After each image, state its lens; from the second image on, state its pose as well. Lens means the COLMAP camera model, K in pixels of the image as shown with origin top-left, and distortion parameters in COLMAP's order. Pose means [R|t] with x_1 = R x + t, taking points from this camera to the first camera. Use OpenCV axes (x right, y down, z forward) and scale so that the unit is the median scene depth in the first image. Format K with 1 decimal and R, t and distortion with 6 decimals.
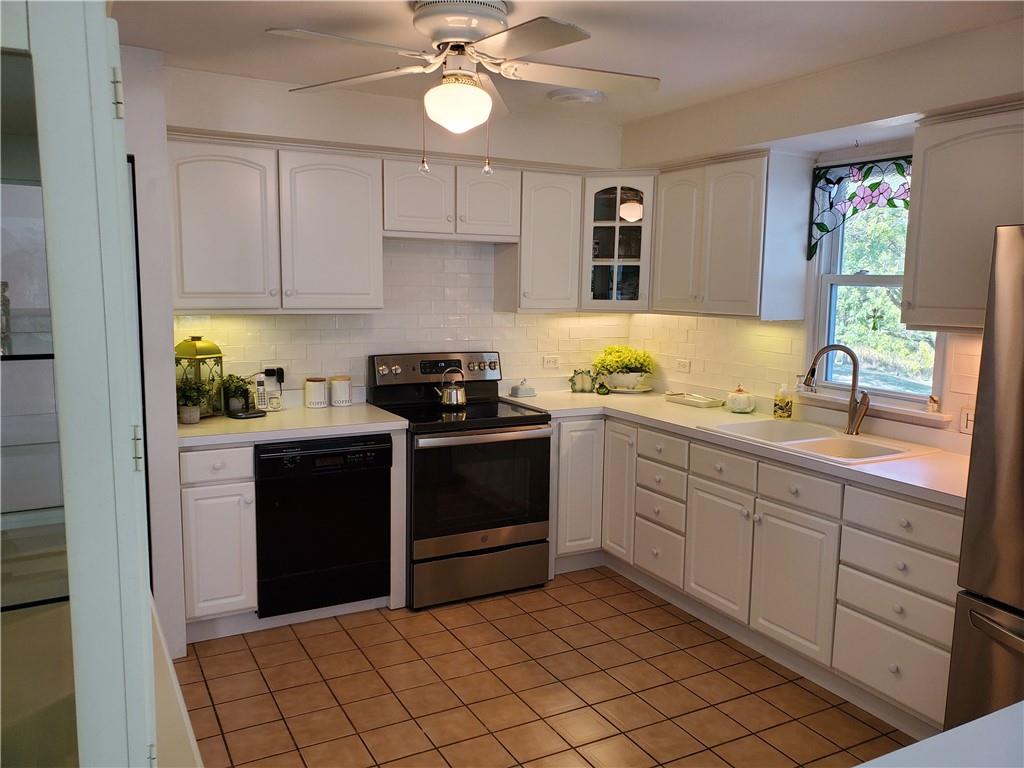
lens RADIAL K [[791.4, 0, 503.3], [0, 791.4, 380.1], [0, 0, 1]] dist [0.022267, -0.037135]
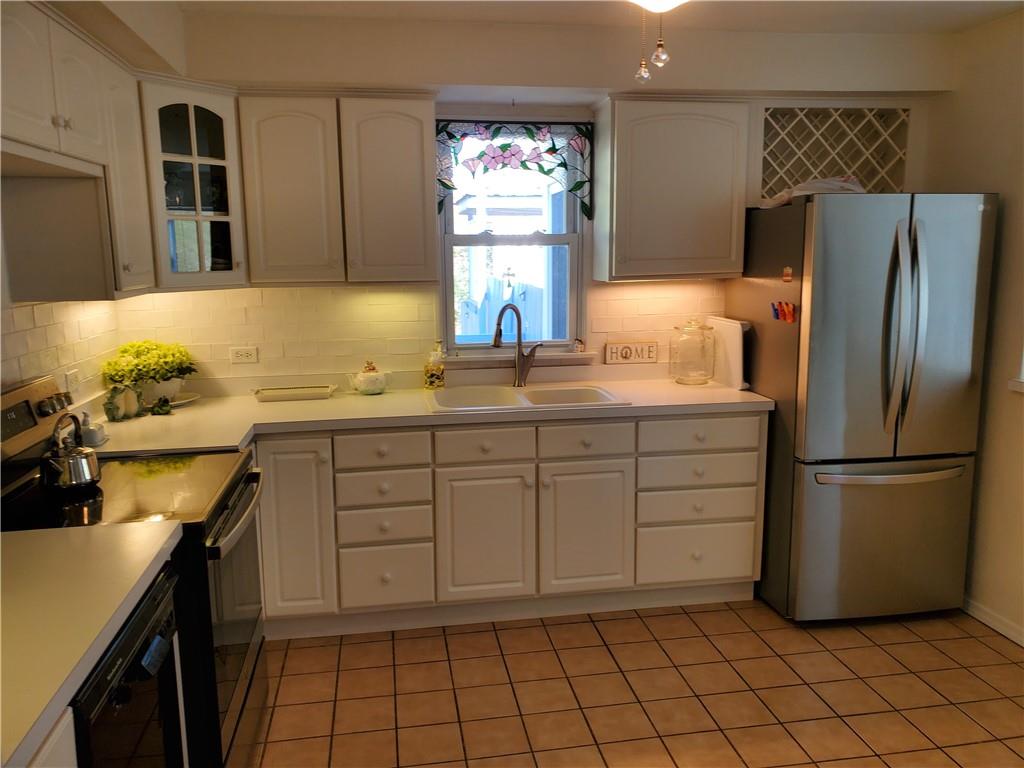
lens RADIAL K [[791.4, 0, 517.9], [0, 791.4, 391.6], [0, 0, 1]] dist [0.022267, -0.037135]
pose [[0.326397, -0.181041, 0.927733, -0.514267], [0.136342, 0.980240, 0.143320, -0.072668], [-0.935348, 0.079710, 0.344630, 0.615178]]
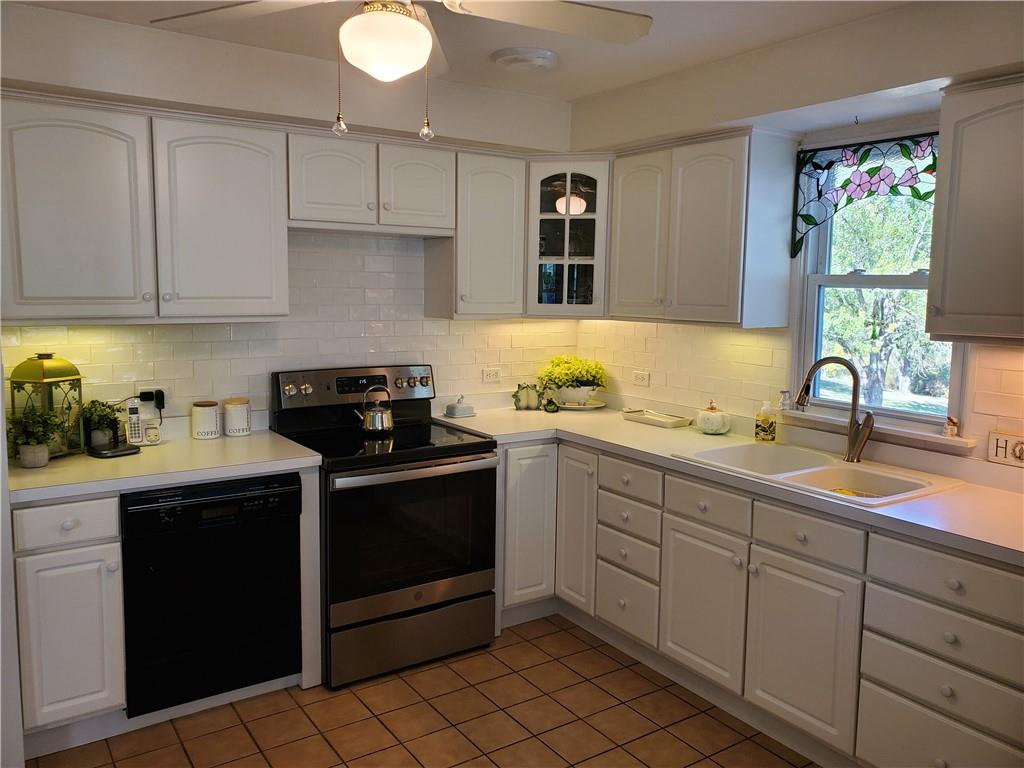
lens RADIAL K [[791.4, 0, 500.7], [0, 791.4, 368.3], [0, 0, 1]] dist [0.022267, -0.037135]
pose [[0.994978, -0.011718, 0.099408, -0.018963], [0.013231, 0.999806, -0.014570, -0.023256], [-0.099218, 0.015812, 0.994940, 0.180373]]
